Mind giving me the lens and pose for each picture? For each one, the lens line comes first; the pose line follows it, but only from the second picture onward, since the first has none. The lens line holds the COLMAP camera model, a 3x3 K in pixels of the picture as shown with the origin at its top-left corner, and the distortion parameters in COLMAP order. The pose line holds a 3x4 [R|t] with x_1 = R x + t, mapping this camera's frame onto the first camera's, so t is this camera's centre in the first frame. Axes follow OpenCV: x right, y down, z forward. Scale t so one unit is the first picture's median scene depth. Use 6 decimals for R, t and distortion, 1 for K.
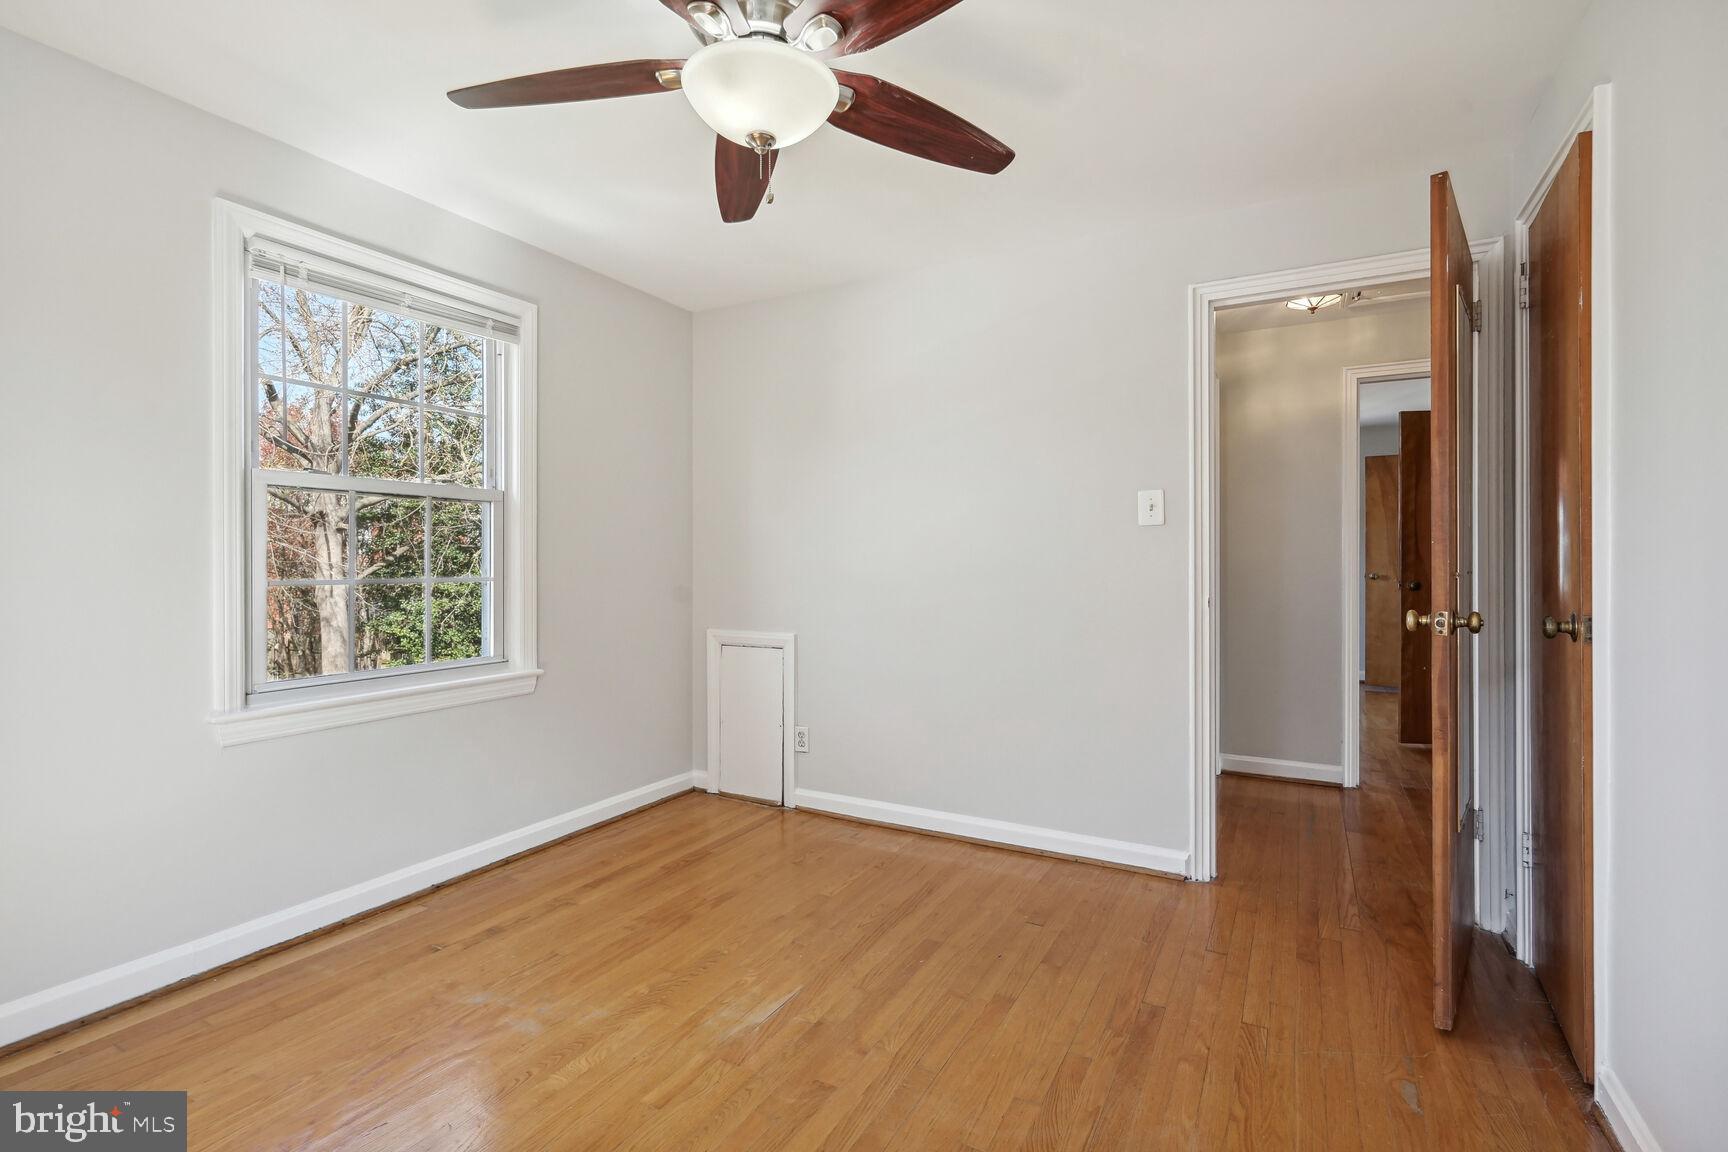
lens RADIAL K [[799.1, 0, 851.6], [0, 799.1, 573.2], [0, 0, 1]] dist [-0.002479, -0.000179]
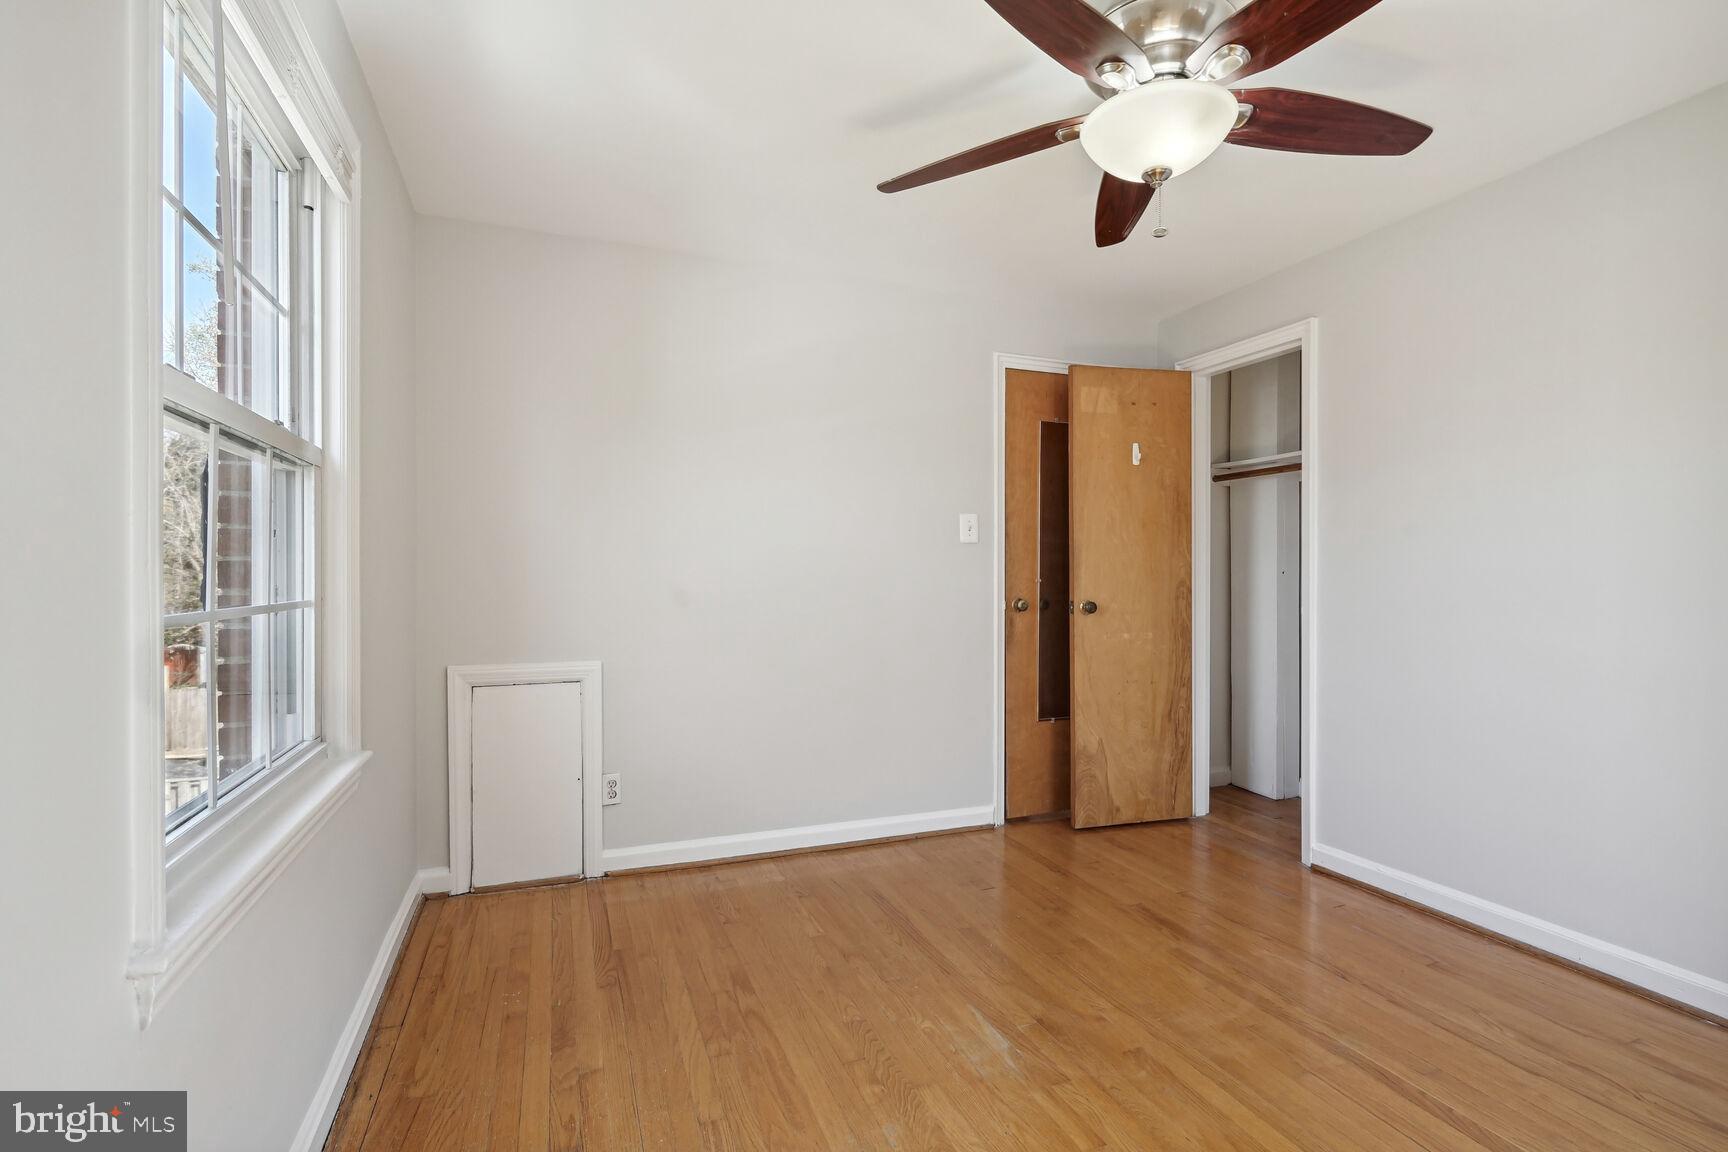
lens RADIAL K [[804.3, 0, 859.9], [0, 804.3, 582.0], [0, 0, 1]] dist [-0.001066, 0.000156]
pose [[0.640280, -0.012310, 0.768043, -0.676504], [0.010096, 0.999920, 0.007609, -0.011887], [-0.768075, 0.002882, 0.640354, 0.348119]]
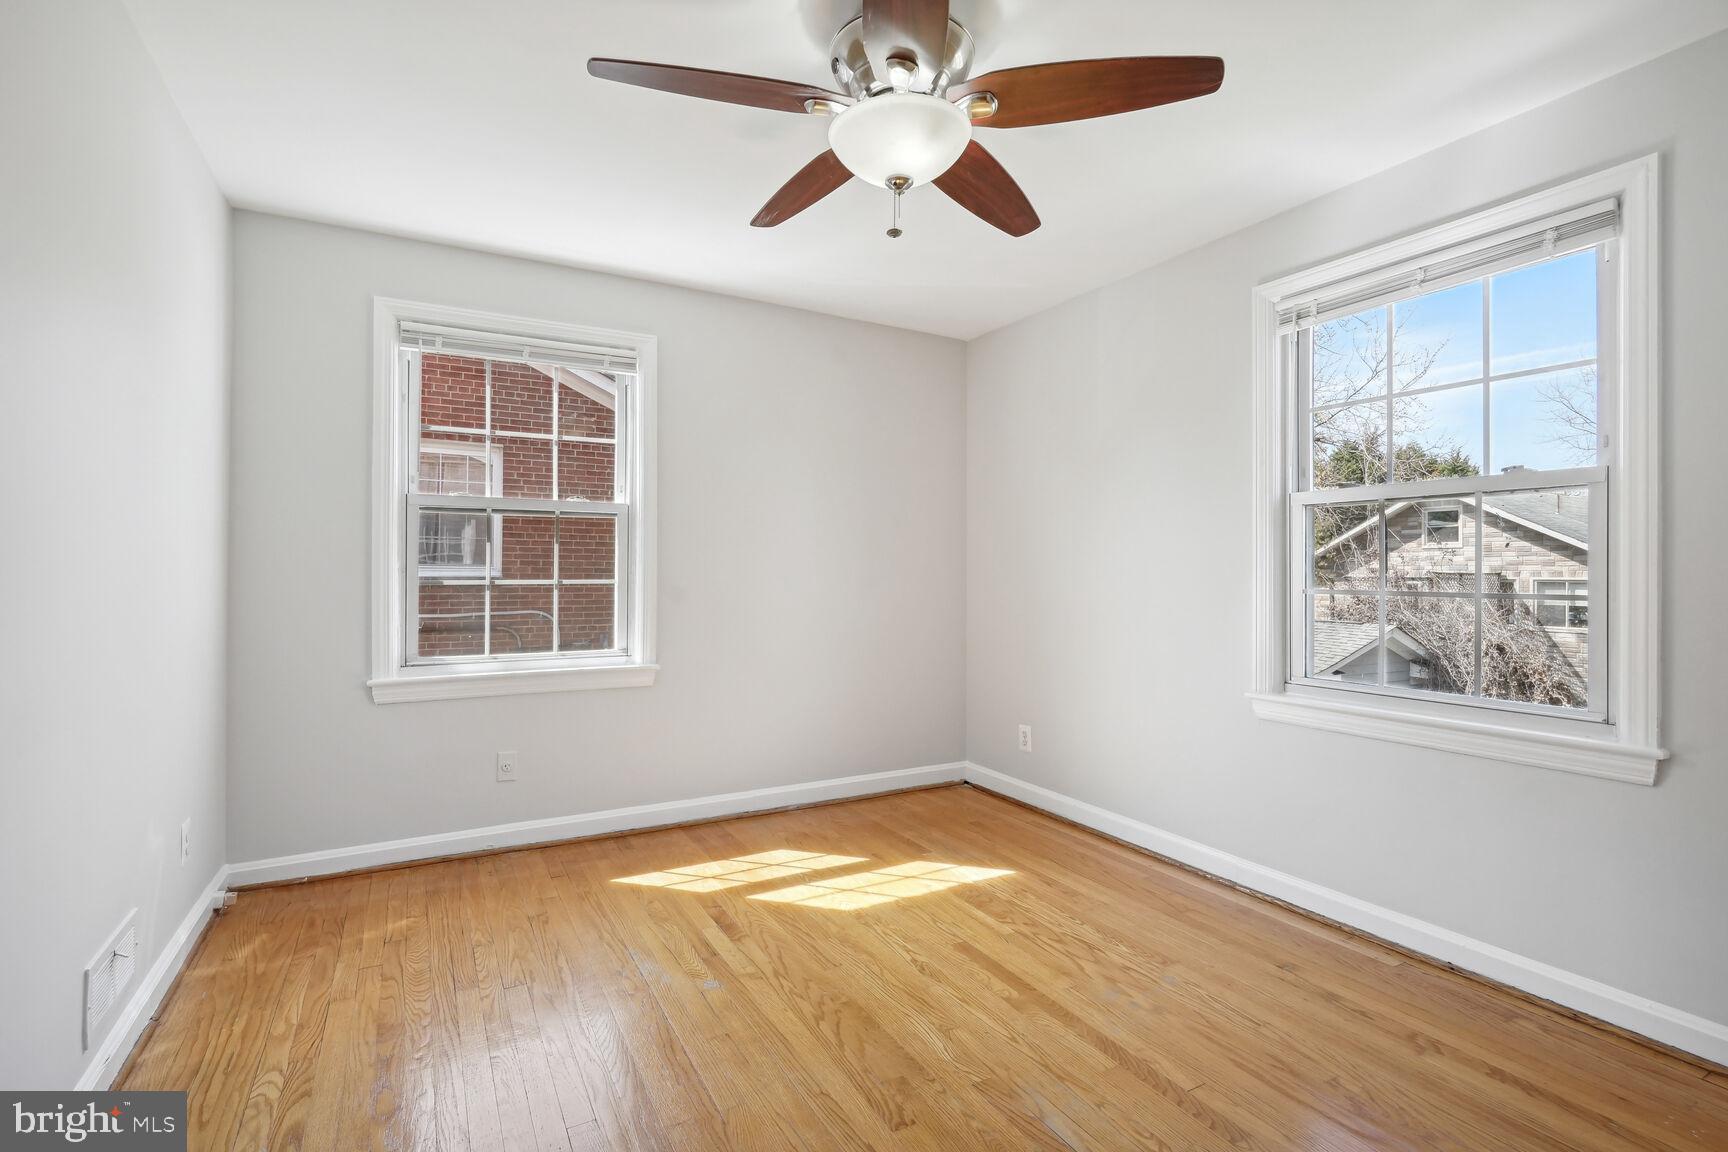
lens RADIAL K [[799.1, 0, 851.6], [0, 799.1, 573.2], [0, 0, 1]] dist [-0.002479, -0.000179]
pose [[-0.533307, 0.001241, -0.845921, 0.484887], [-0.011796, 0.999891, 0.008904, -0.012619], [0.845839, 0.014727, -0.533234, 0.873046]]
